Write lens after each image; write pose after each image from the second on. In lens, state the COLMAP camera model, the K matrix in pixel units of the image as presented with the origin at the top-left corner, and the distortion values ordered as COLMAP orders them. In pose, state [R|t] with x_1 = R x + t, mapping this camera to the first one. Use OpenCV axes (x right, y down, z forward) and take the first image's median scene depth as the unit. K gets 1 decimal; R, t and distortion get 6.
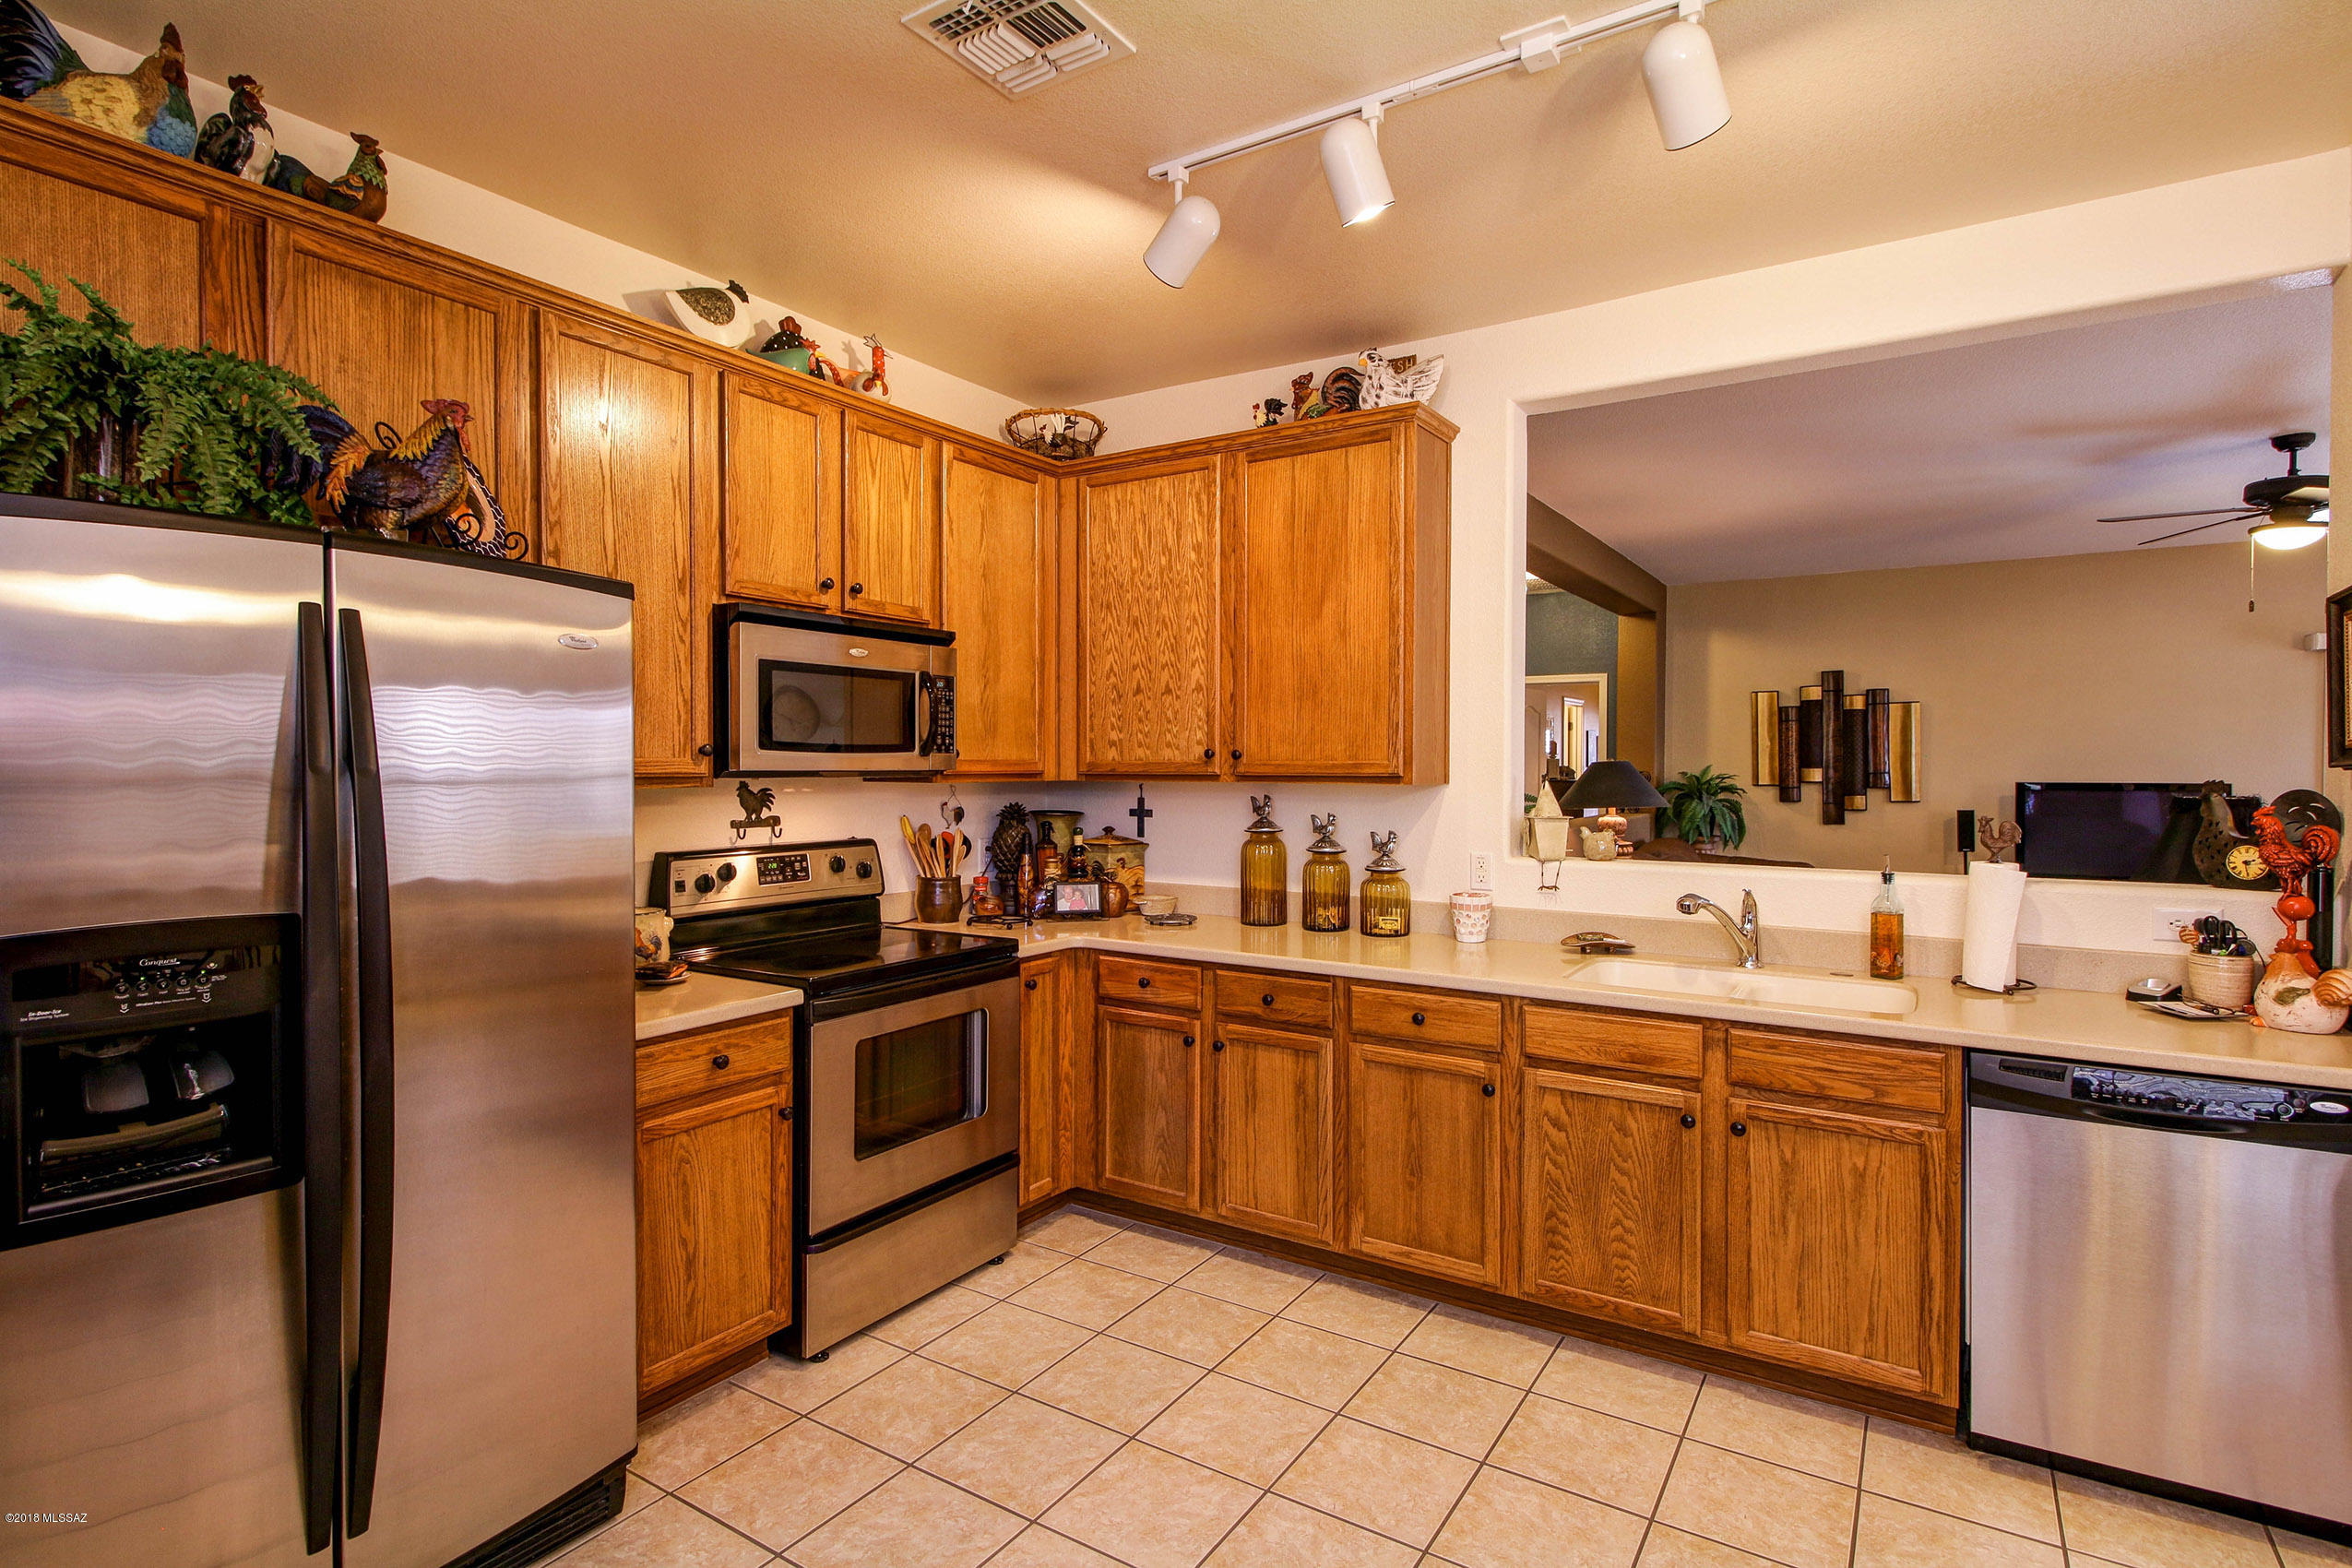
lens RADIAL K [[1157.7, 0, 1163.9], [0, 1157.7, 781.1], [0, 0, 1]] dist [0.014213, -0.008888]
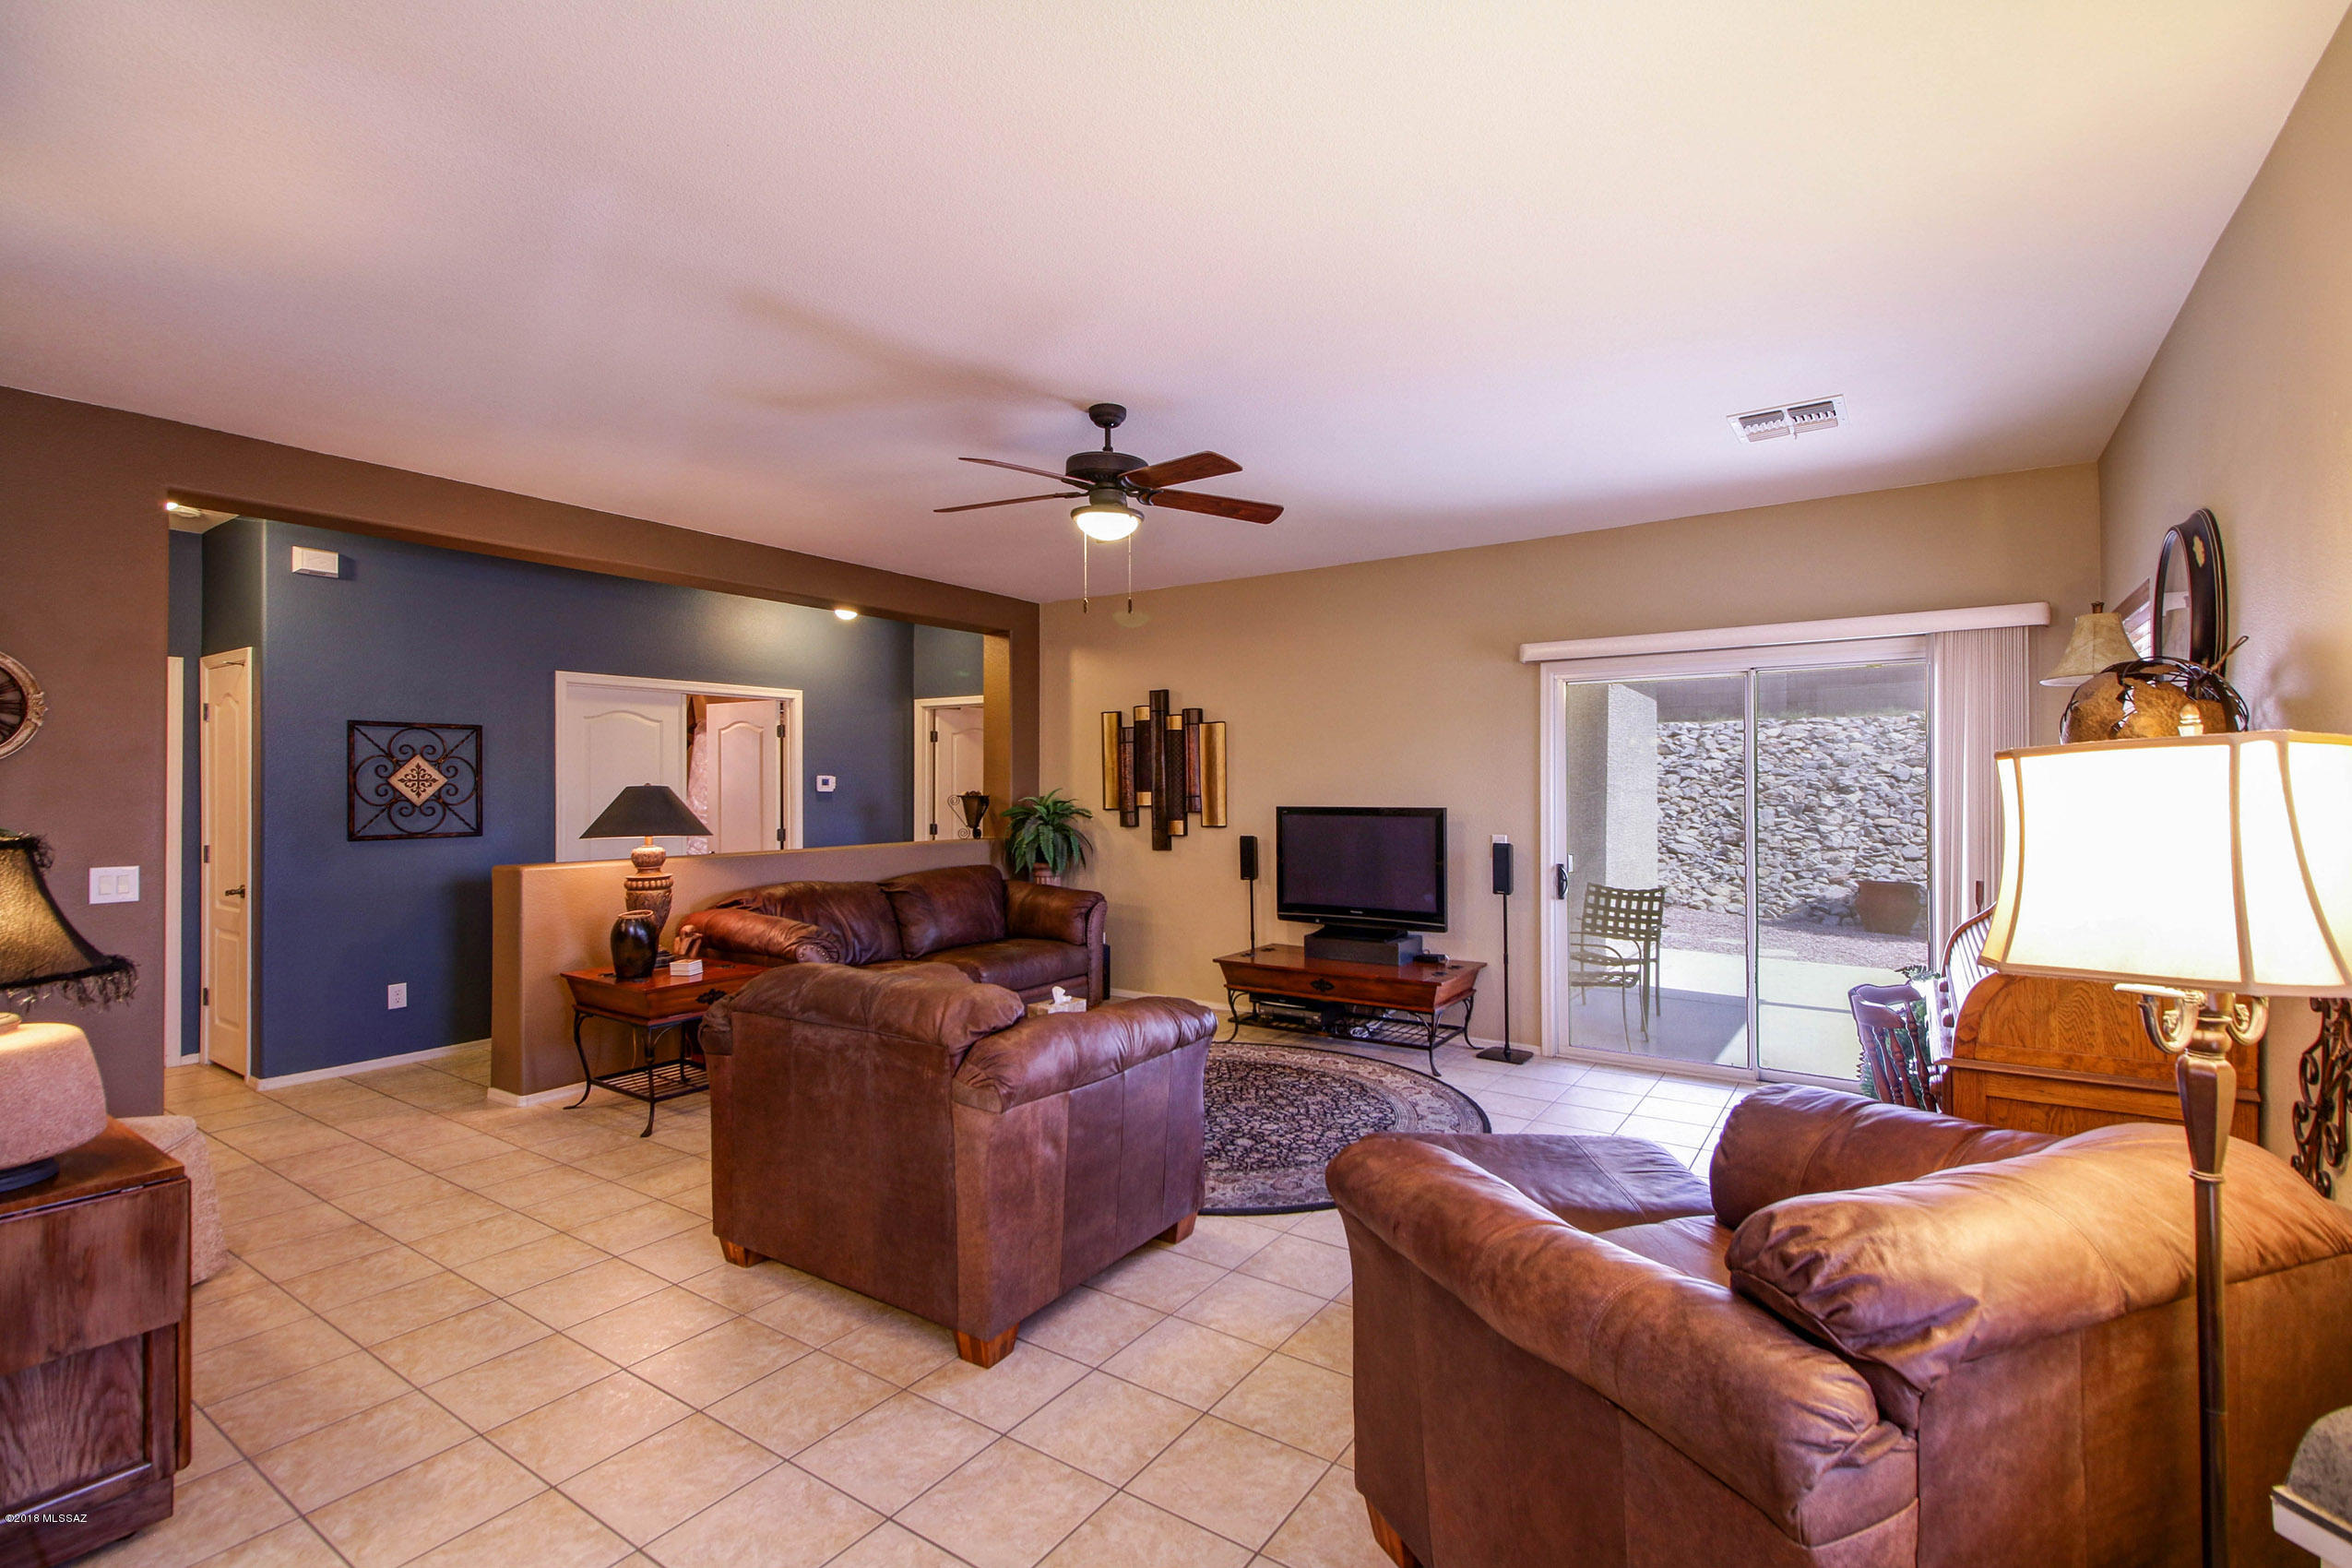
lens RADIAL K [[1072.7, 0, 1159.5], [0, 1072.7, 783.7], [0, 0, 1]] dist [0.017547, -0.008574]
pose [[0.999771, -0.003994, -0.021001, 1.545051], [0.003622, 0.999837, -0.017712, -0.004968], [0.021069, 0.017631, 0.999623, 0.311442]]
